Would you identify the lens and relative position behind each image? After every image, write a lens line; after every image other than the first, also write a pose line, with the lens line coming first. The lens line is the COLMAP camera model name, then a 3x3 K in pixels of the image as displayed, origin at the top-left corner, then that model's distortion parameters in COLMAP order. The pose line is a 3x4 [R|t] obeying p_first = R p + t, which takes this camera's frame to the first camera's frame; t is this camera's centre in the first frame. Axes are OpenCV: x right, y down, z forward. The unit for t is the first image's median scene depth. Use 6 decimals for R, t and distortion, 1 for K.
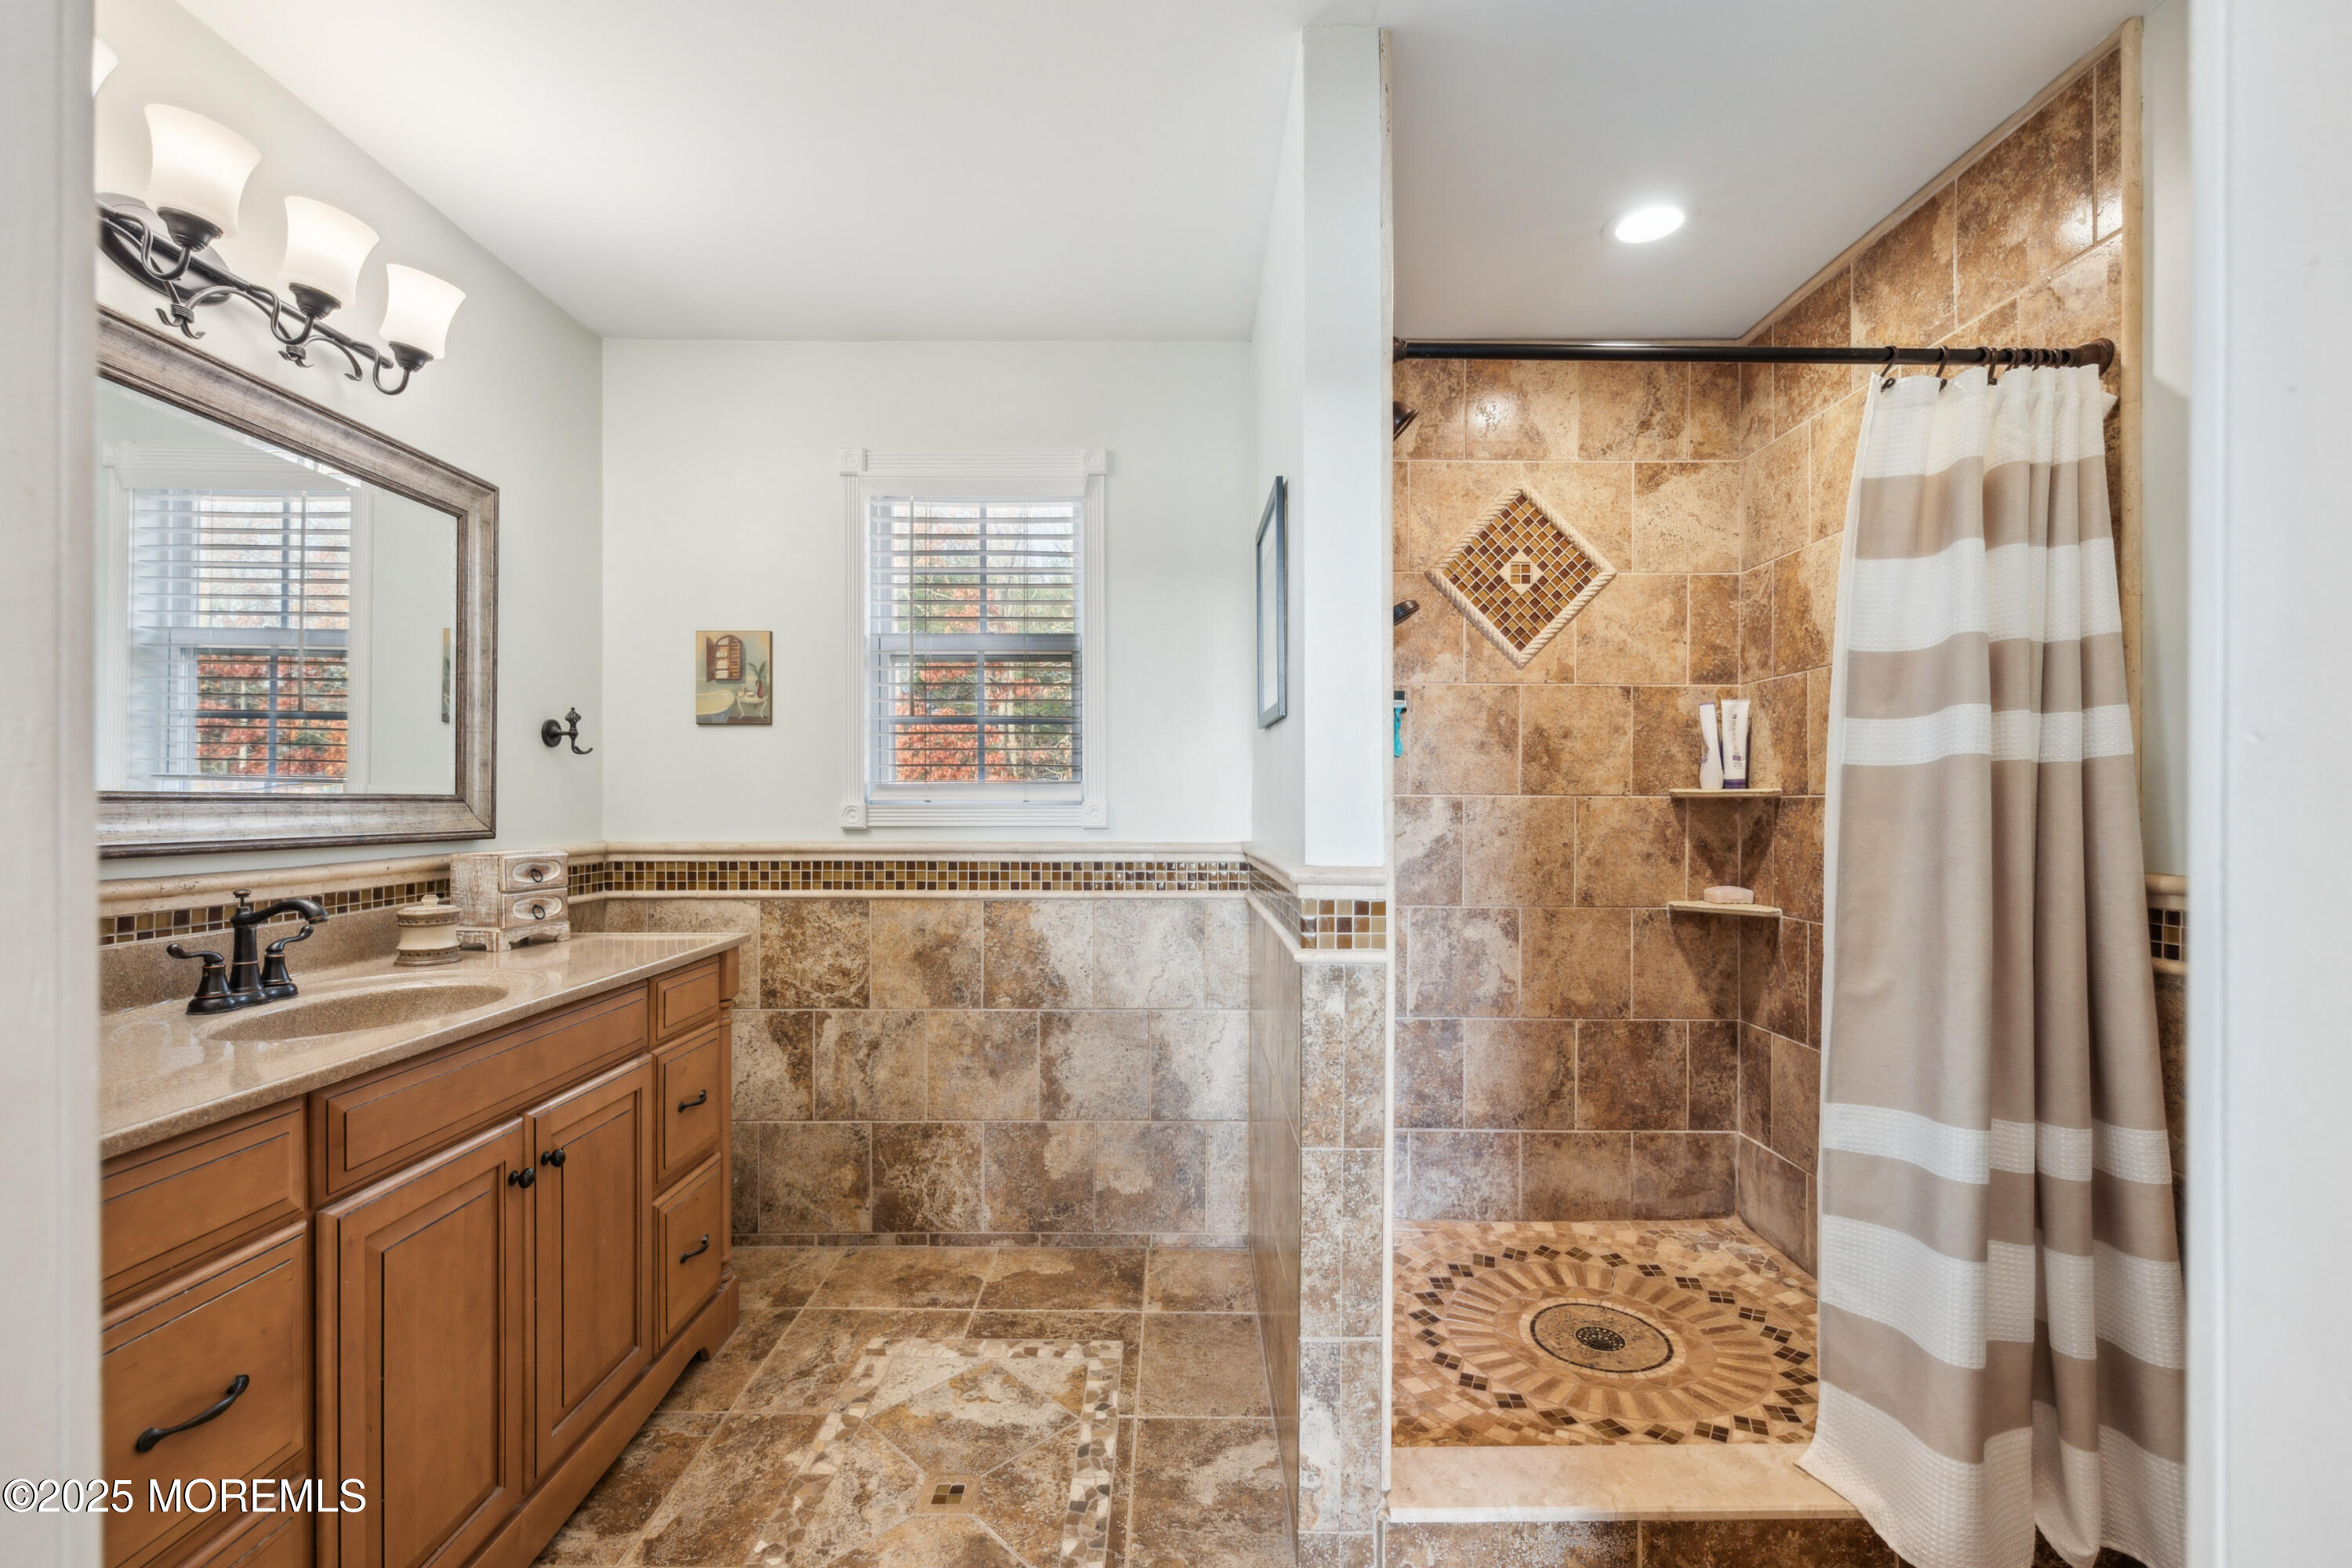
lens RADIAL K [[1027.3, 0, 1180.1], [0, 1027.3, 795.5], [0, 0, 1]] dist [0.004912, -0.002935]
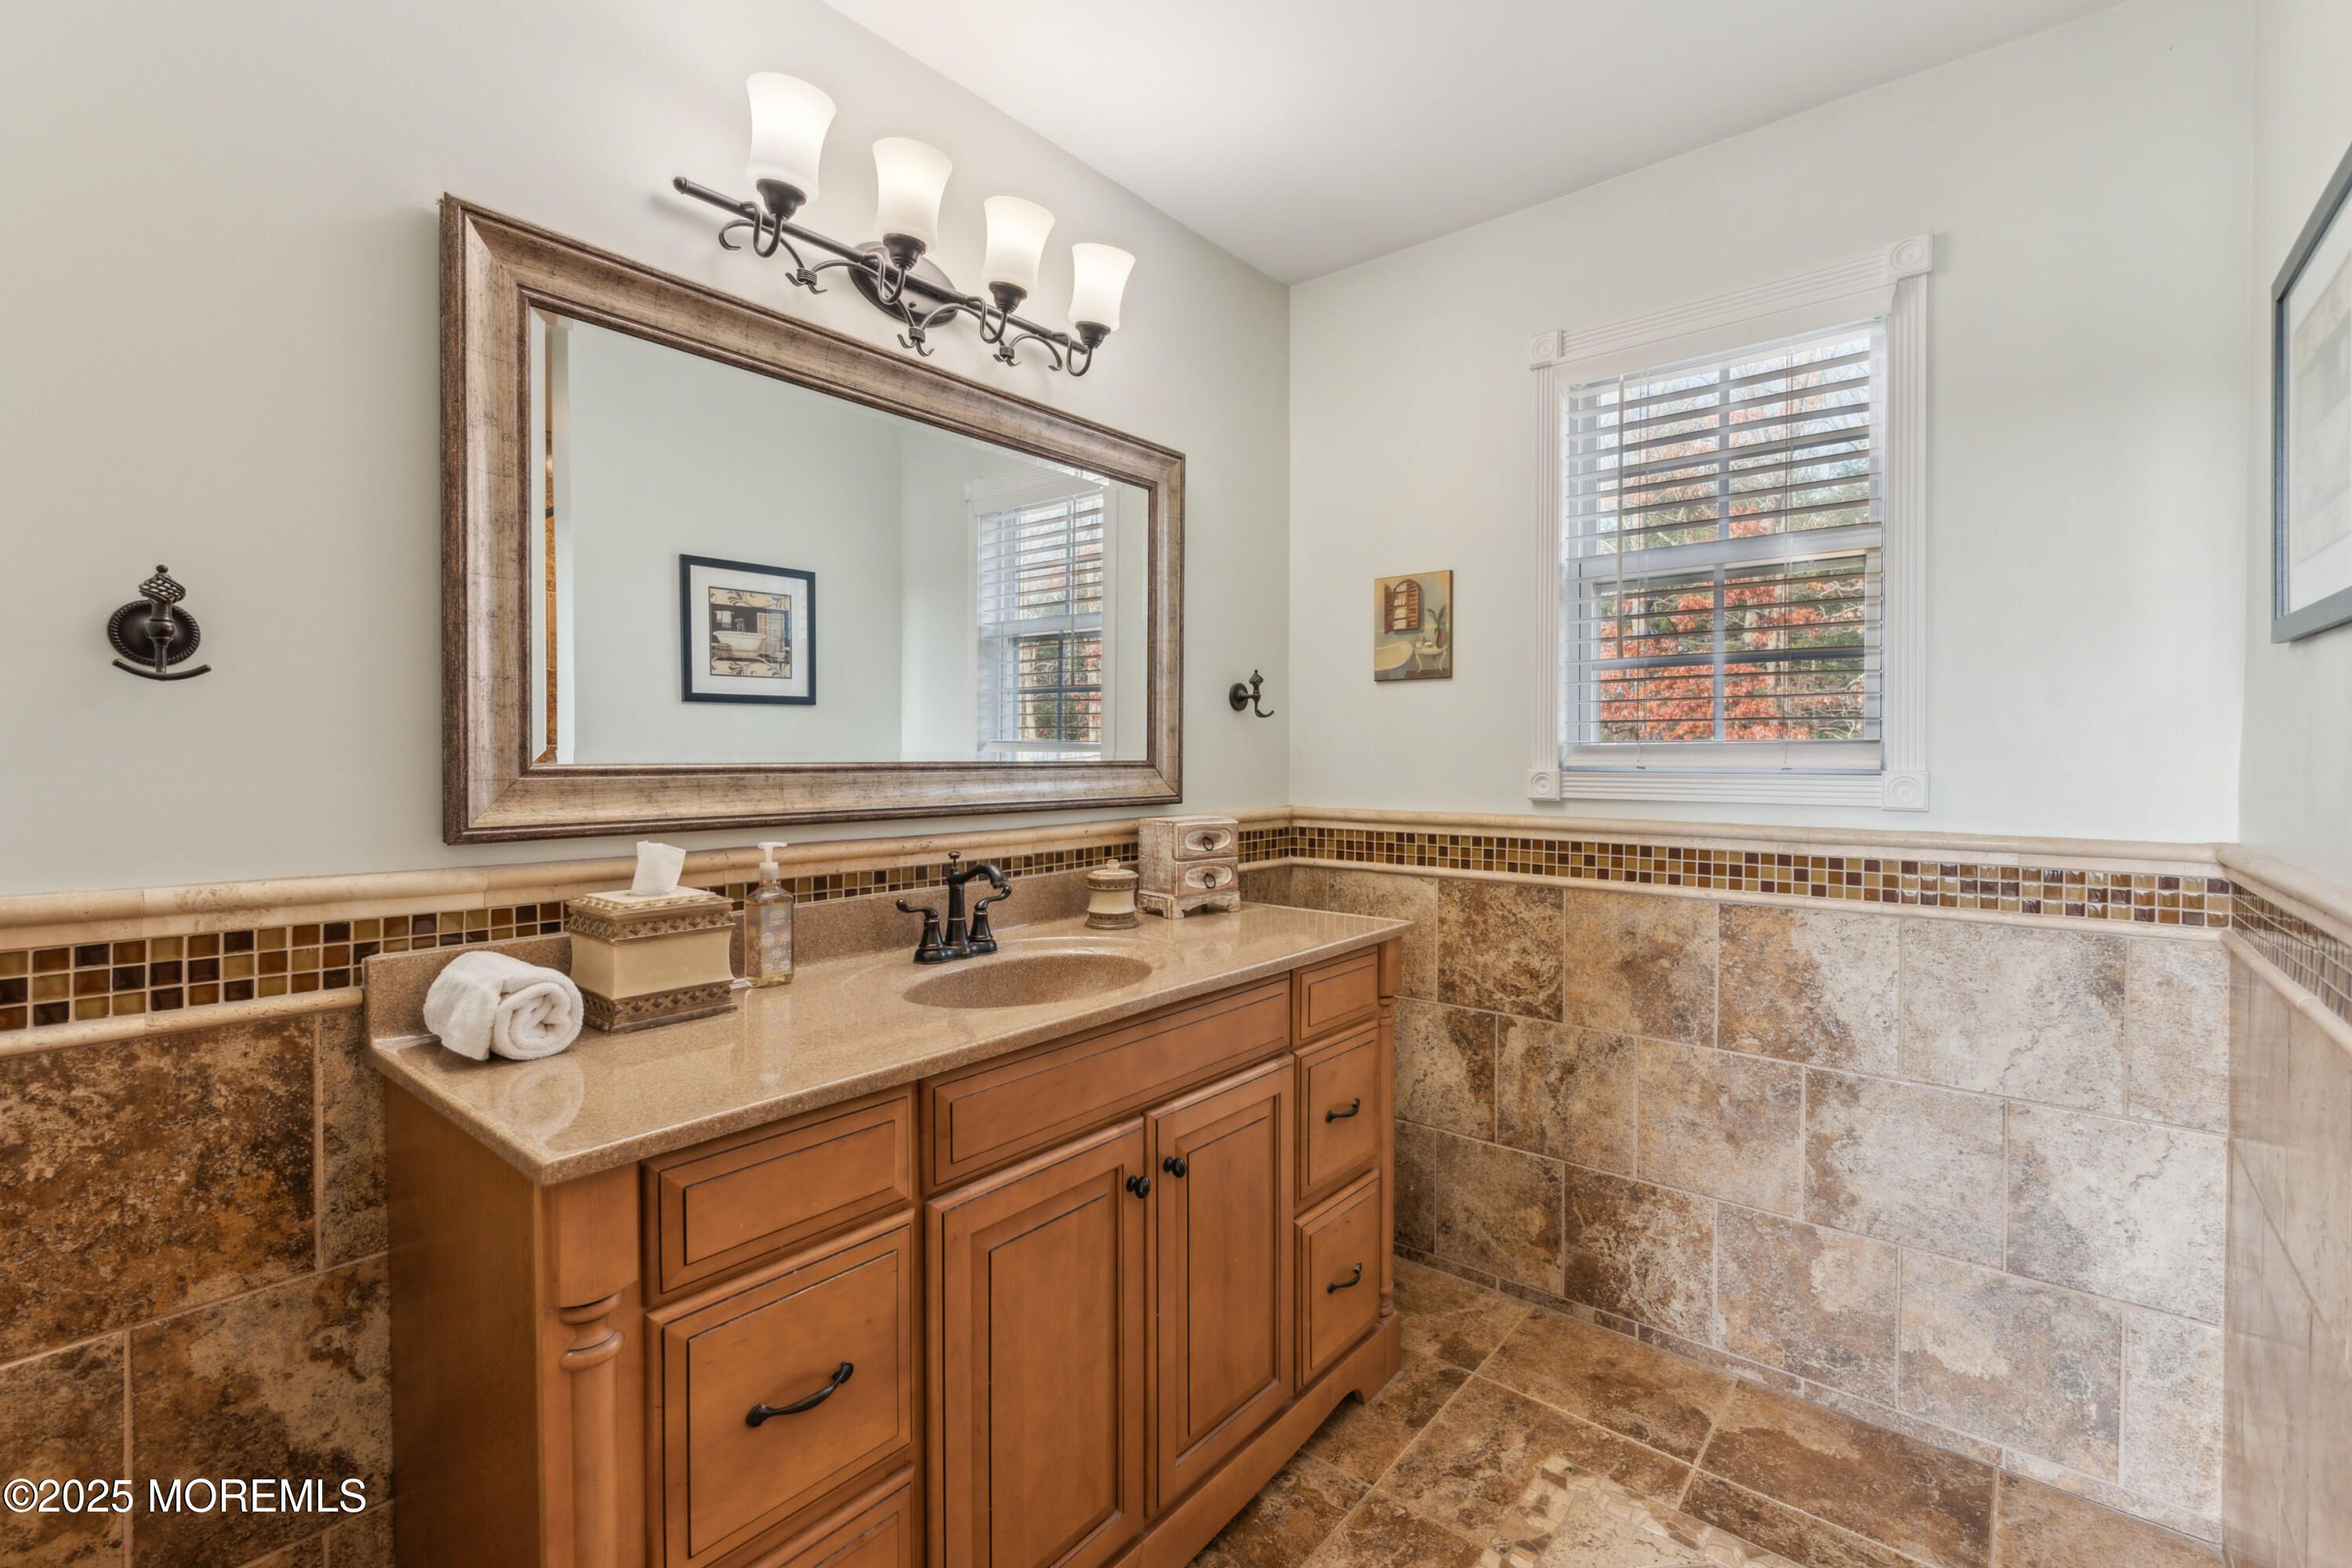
lens RADIAL K [[1027.3, 0, 1181.5], [0, 1027.3, 771.0], [0, 0, 1]] dist [0.004912, -0.002935]
pose [[0.767605, 0.010975, -0.640829, -0.018252], [0.004373, 0.999740, 0.022359, -0.012521], [0.640908, -0.019965, 0.767358, 0.222863]]
